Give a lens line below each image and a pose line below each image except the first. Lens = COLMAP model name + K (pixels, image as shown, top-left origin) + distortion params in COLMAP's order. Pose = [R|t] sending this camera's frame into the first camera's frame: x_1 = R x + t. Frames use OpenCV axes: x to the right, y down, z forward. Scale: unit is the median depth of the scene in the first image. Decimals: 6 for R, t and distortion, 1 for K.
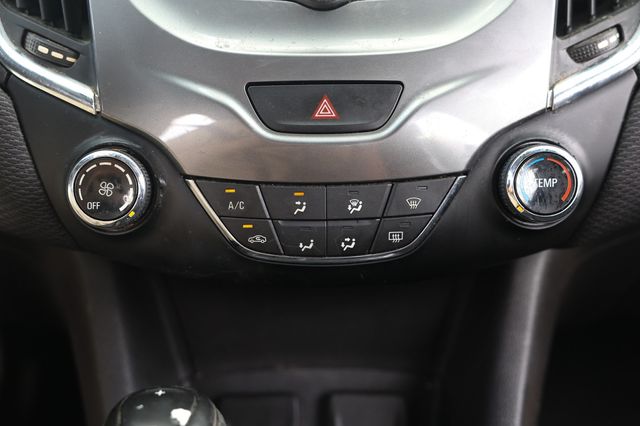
lens RADIAL K [[871.6, 0, 320.5], [0, 871.6, 214.3], [0, 0, 1]] dist [0.133680, 0.000000]
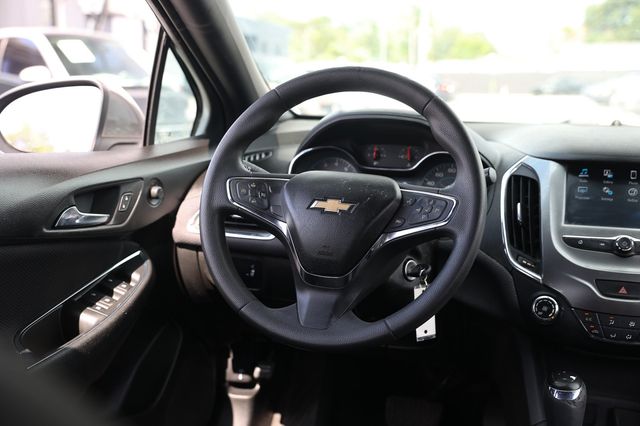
lens RADIAL K [[810.3, 0, 311.8], [0, 810.3, 209.8], [0, 0, 1]] dist [0.062919, 0.000000]
pose [[0.950179, 0.074313, -0.302716, -0.177420], [-0.133149, 0.974868, -0.178615, 0.249809], [0.281835, 0.210023, 0.936194, -1.959123]]
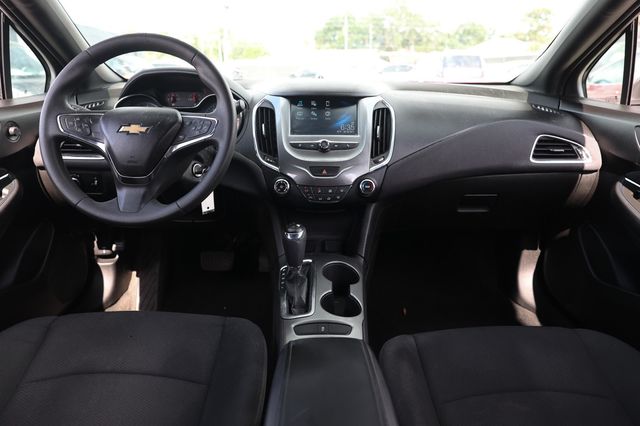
lens RADIAL K [[452.0, 0, 317.5], [0, 452.0, 214.9], [0, 0, 1]] dist [-0.060872, 0.033197]
pose [[0.999898, 0.013992, 0.002997, -0.039276], [-0.013795, 0.998232, -0.057815, 0.277661], [-0.003800, 0.057767, 0.998323, -1.583036]]
